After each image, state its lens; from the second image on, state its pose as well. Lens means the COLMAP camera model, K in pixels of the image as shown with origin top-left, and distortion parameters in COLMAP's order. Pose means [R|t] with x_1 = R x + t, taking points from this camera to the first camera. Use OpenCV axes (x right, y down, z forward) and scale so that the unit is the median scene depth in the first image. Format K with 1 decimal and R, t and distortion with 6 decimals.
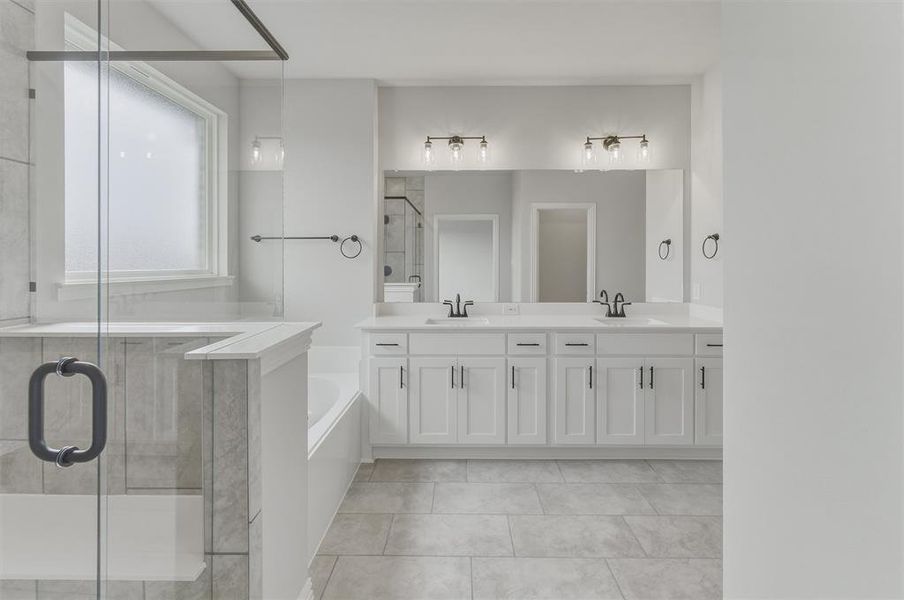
lens RADIAL K [[396.4, 0, 451.6], [0, 396.4, 268.2], [0, 0, 1]] dist [0.000015, 0.000113]
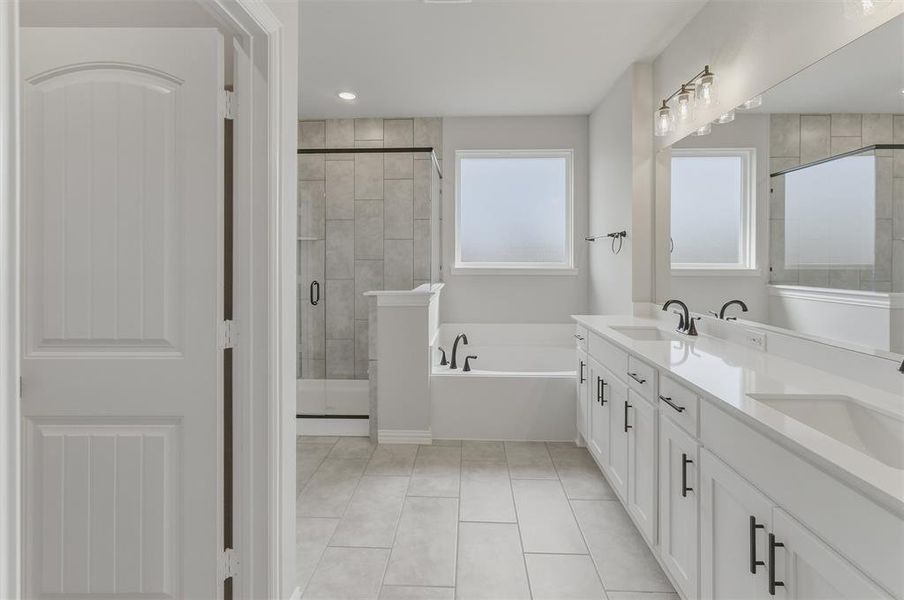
lens RADIAL K [[396.4, 0, 451.6], [0, 396.4, 268.2], [0, 0, 1]] dist [0.000015, 0.000113]
pose [[-0.033237, 0.023551, -0.999170, 0.900556], [-0.009996, 0.999665, 0.023895, -0.009489], [0.999398, 0.010782, -0.032990, 0.720378]]
